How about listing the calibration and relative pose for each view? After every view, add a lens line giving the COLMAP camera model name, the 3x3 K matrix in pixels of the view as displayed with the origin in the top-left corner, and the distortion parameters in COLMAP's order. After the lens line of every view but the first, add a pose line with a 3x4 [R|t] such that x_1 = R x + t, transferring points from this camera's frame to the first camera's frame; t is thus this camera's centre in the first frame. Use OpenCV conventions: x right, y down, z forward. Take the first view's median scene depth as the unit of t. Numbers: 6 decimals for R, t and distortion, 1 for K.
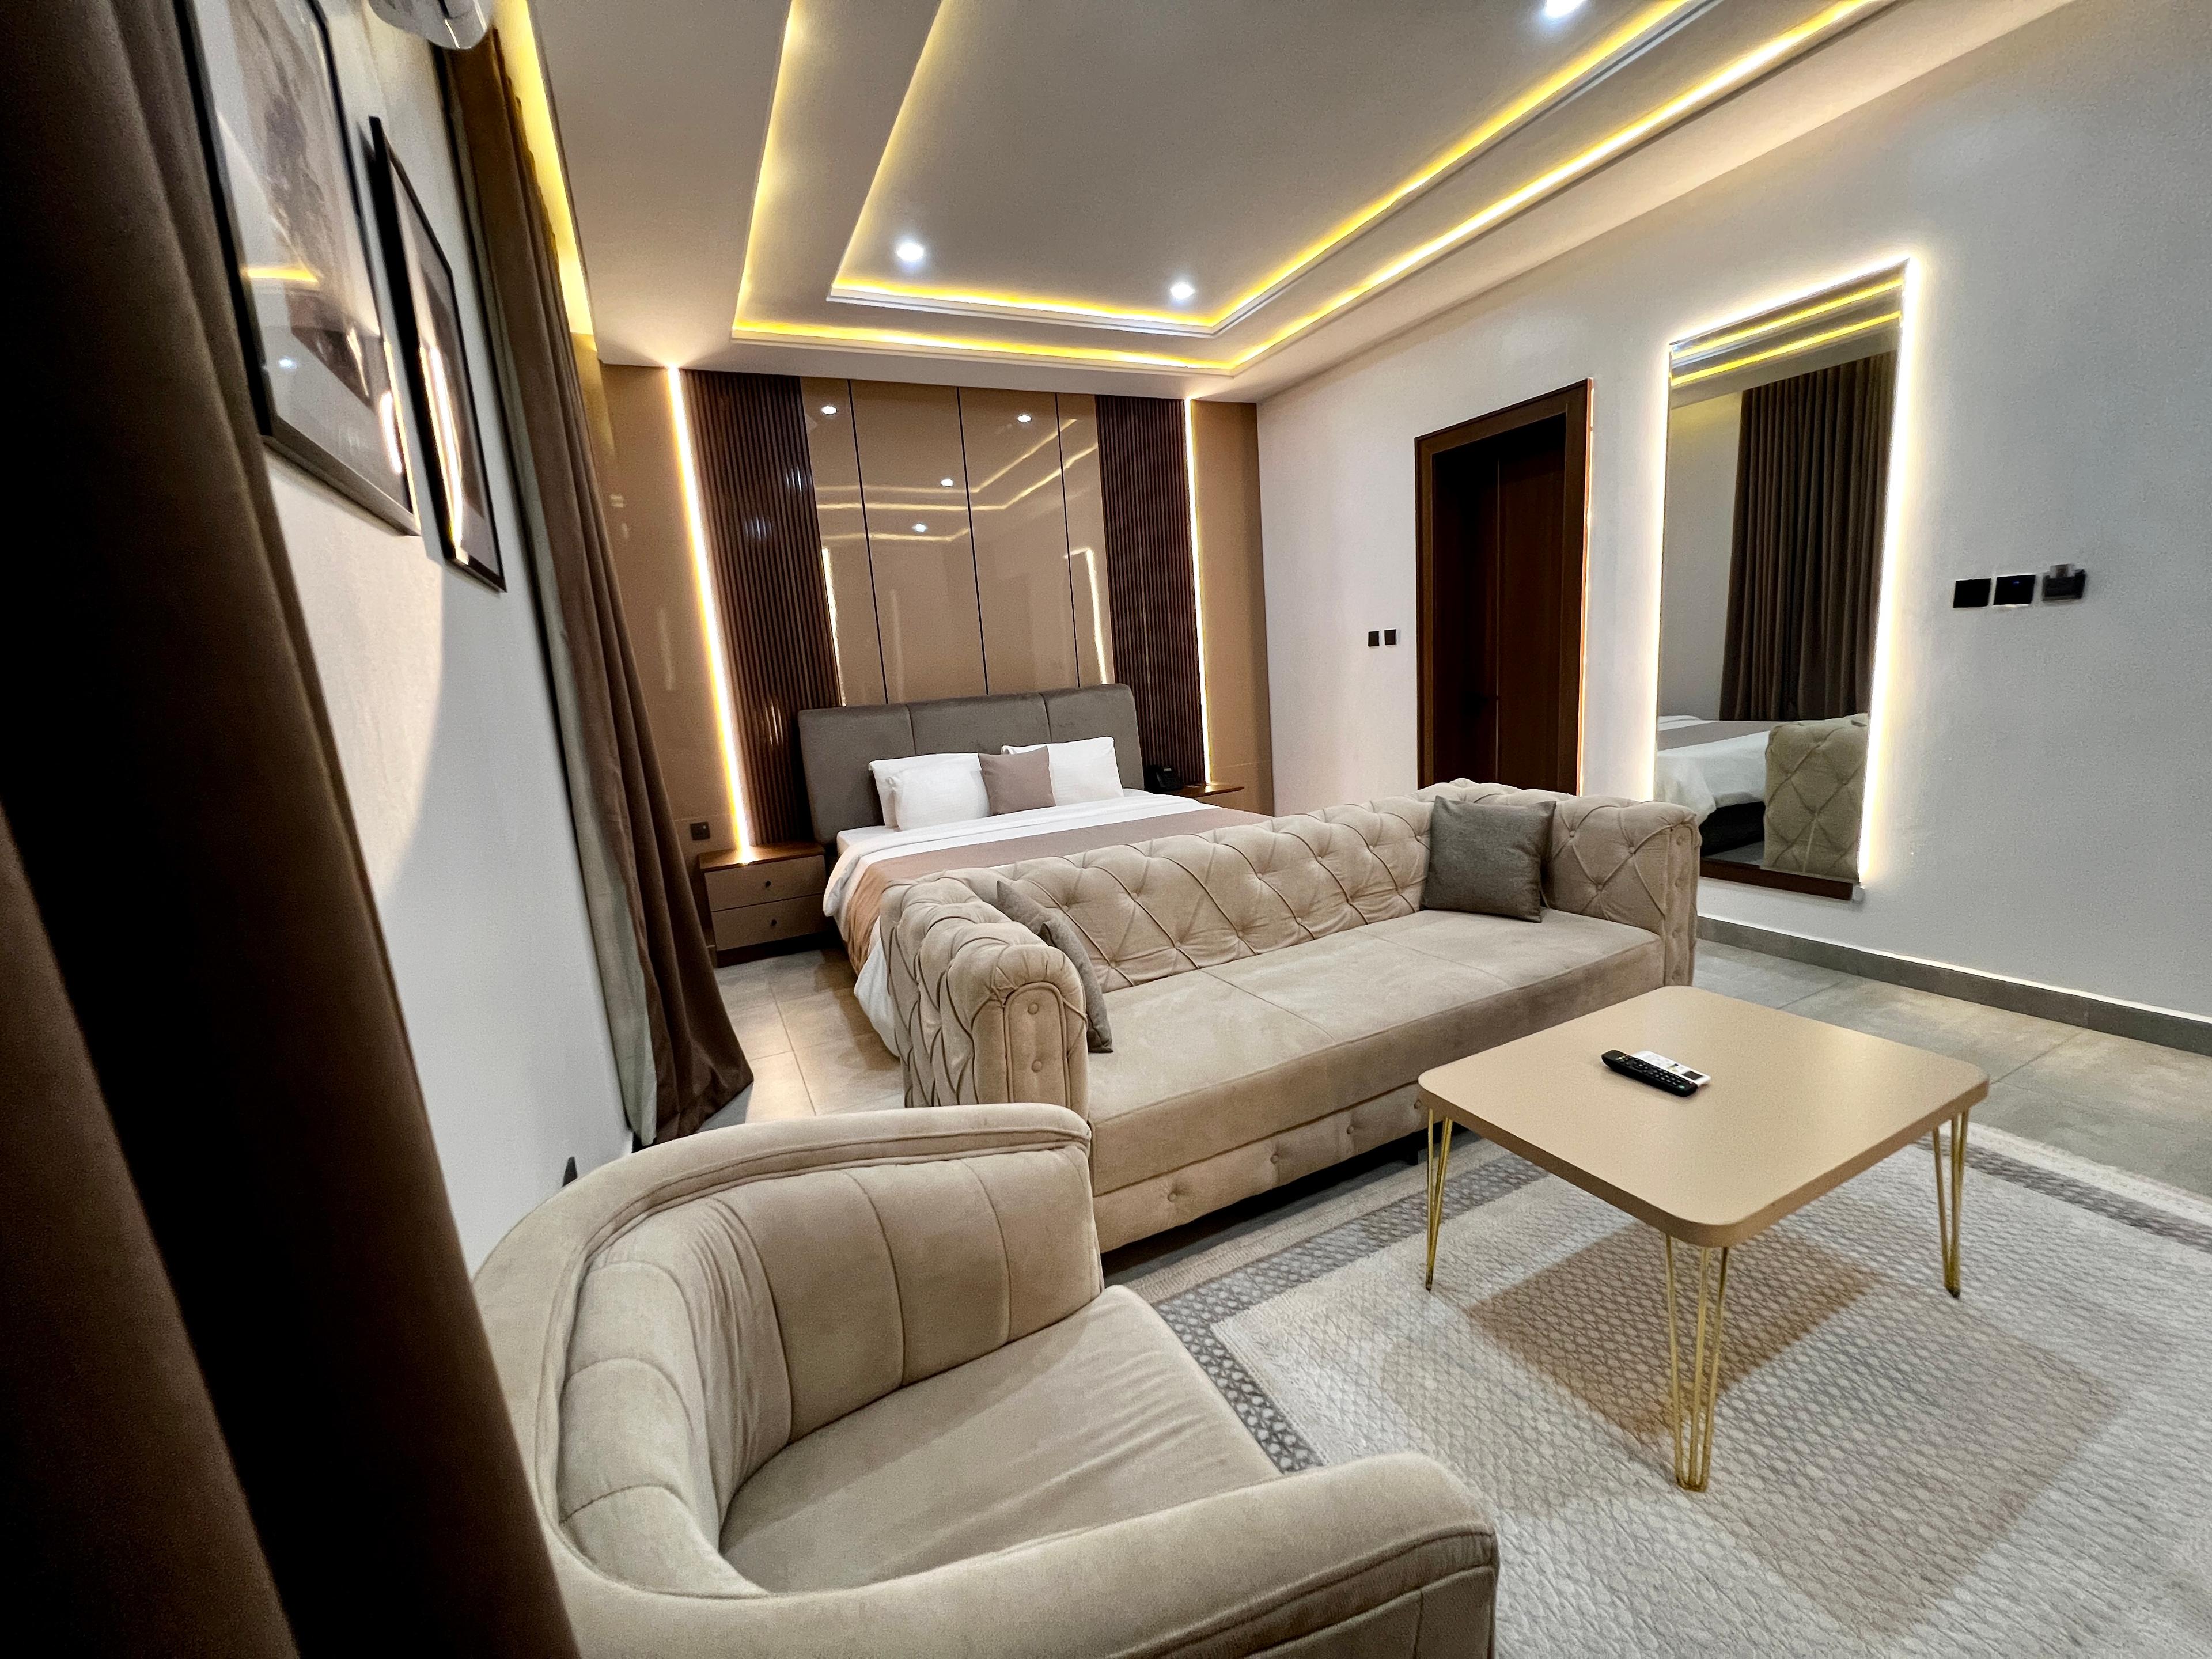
lens RADIAL K [[883.6, 0, 1104.6], [0, 883.6, 826.9], [0, 0, 1]] dist [-0.002999, 0.000102]
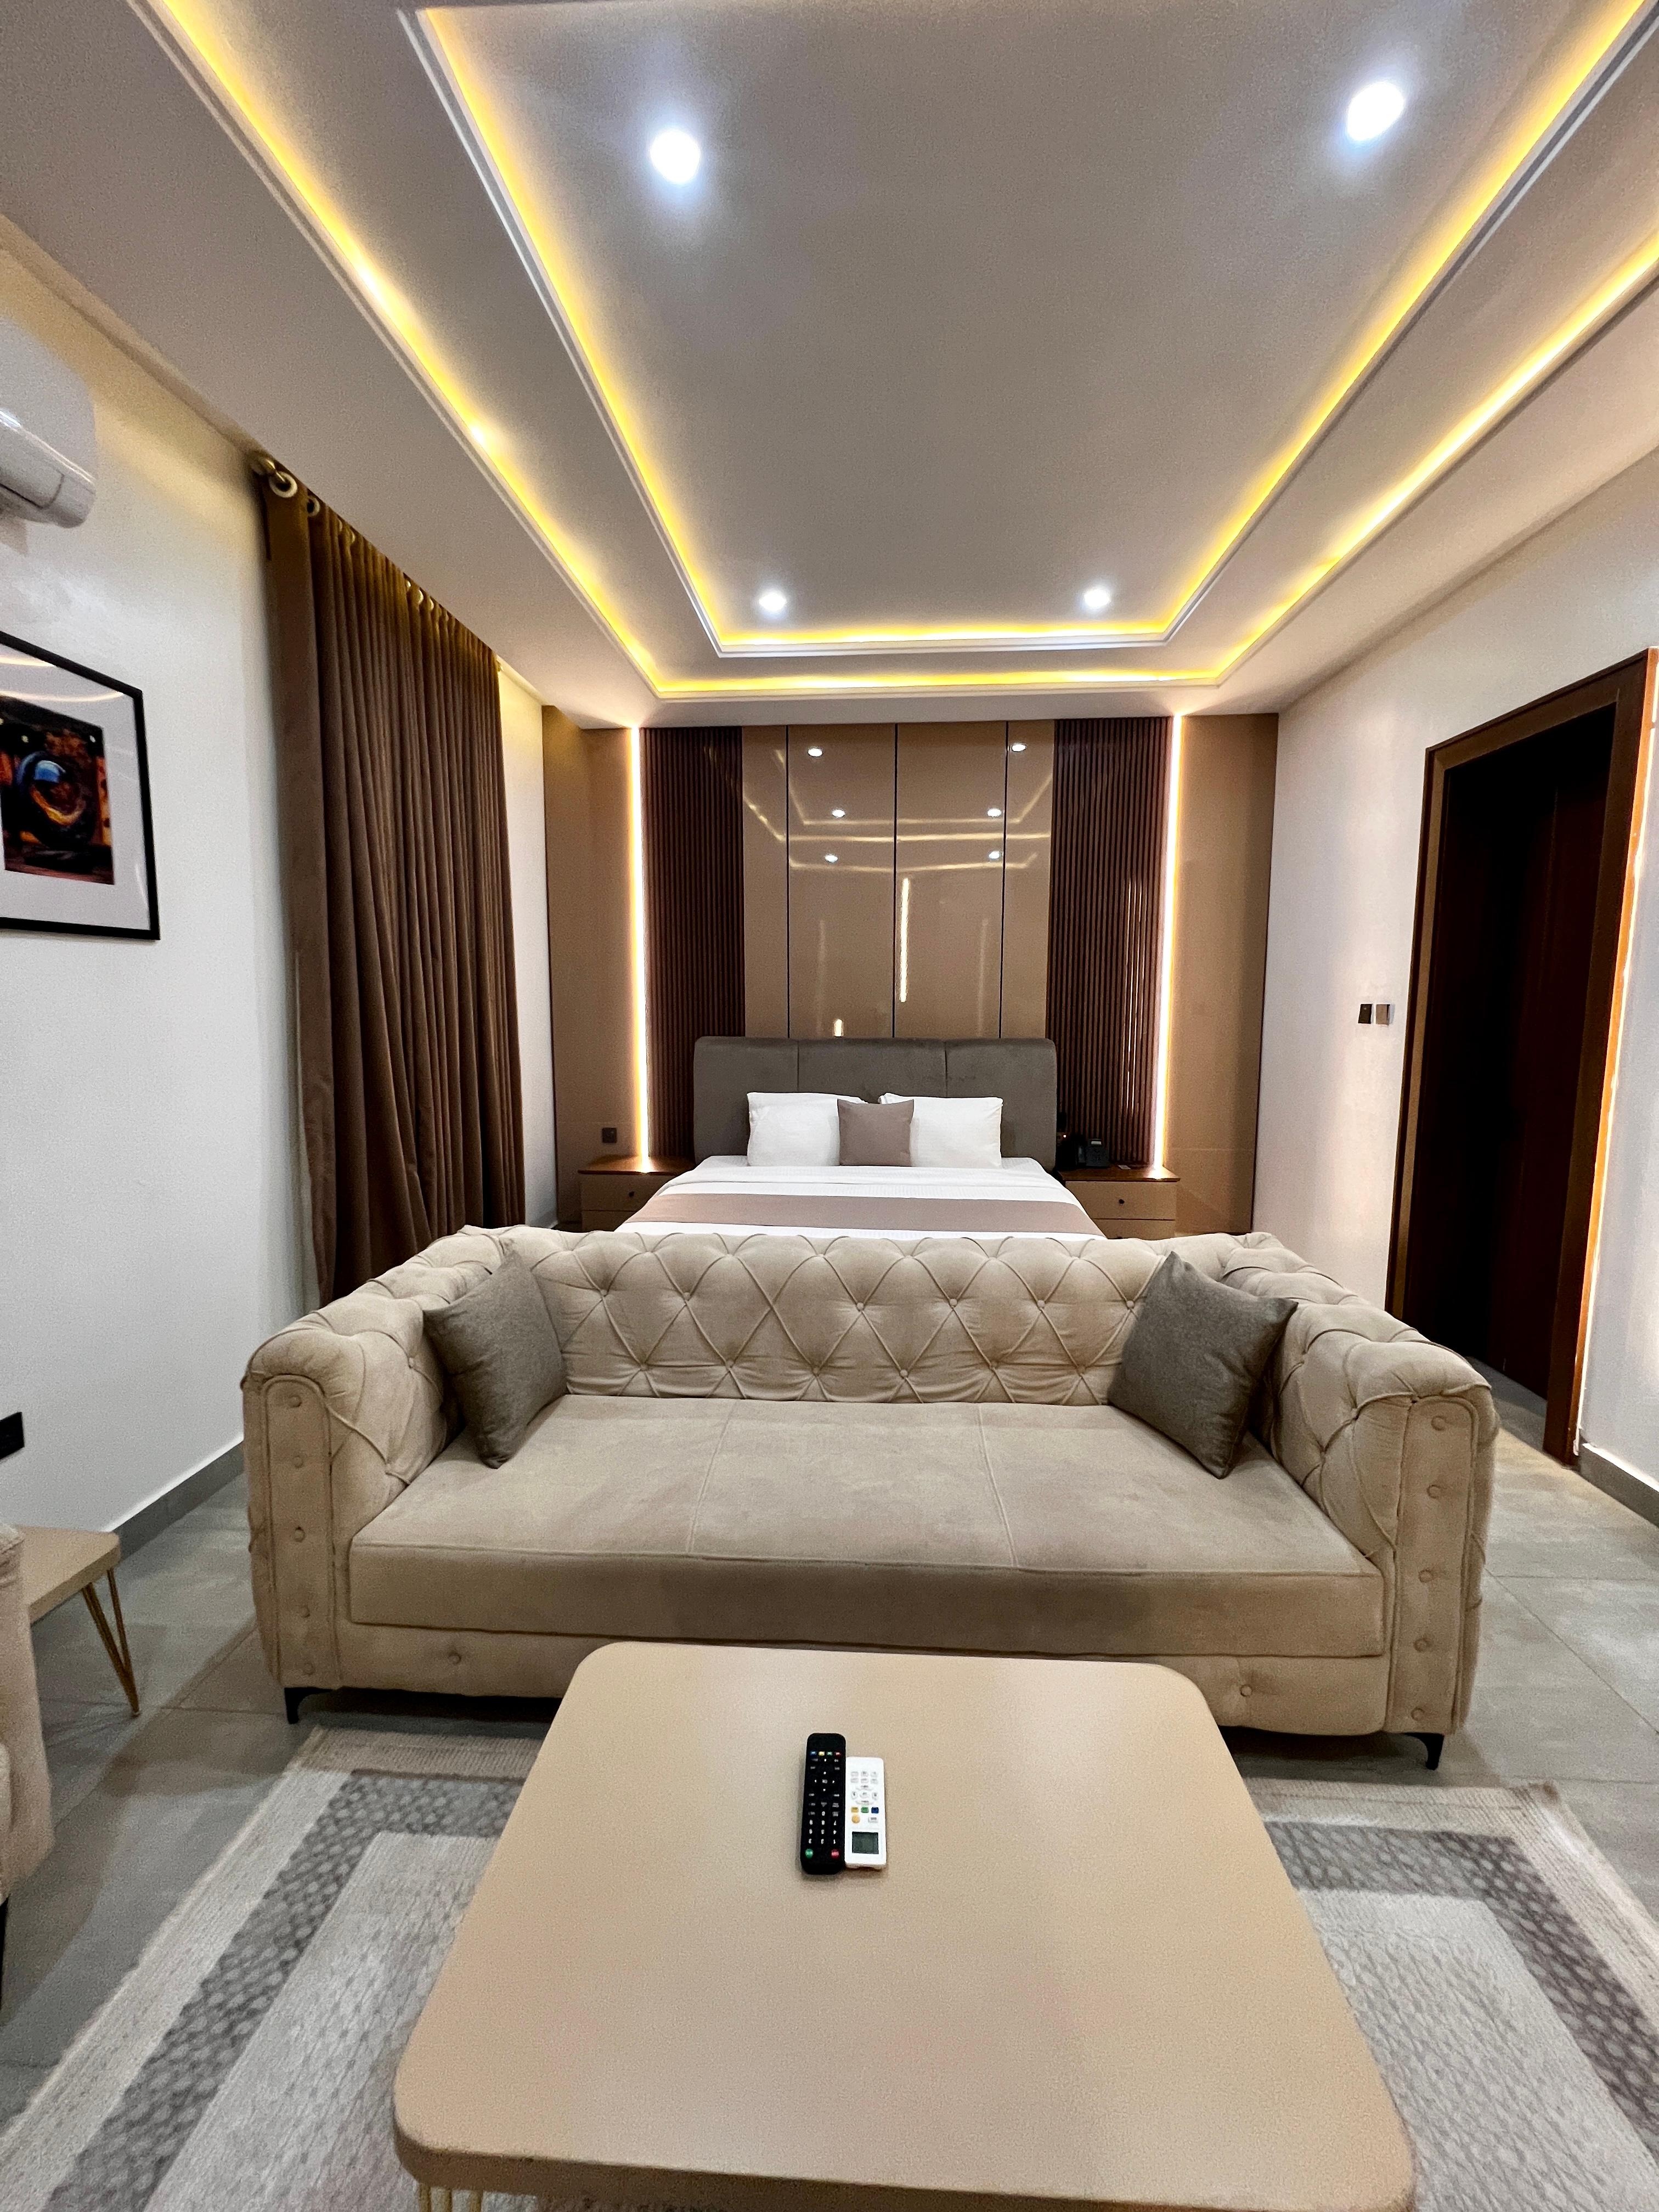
lens RADIAL K [[883.6, 0, 827.8], [0, 883.6, 1097.8], [0, 0, 1]] dist [-0.002999, 0.000102]
pose [[0.867530, 0.129575, -0.480211, 0.320905], [-0.153635, 0.988067, -0.010940, -0.075066], [0.473063, 0.083268, 0.877085, 0.158577]]
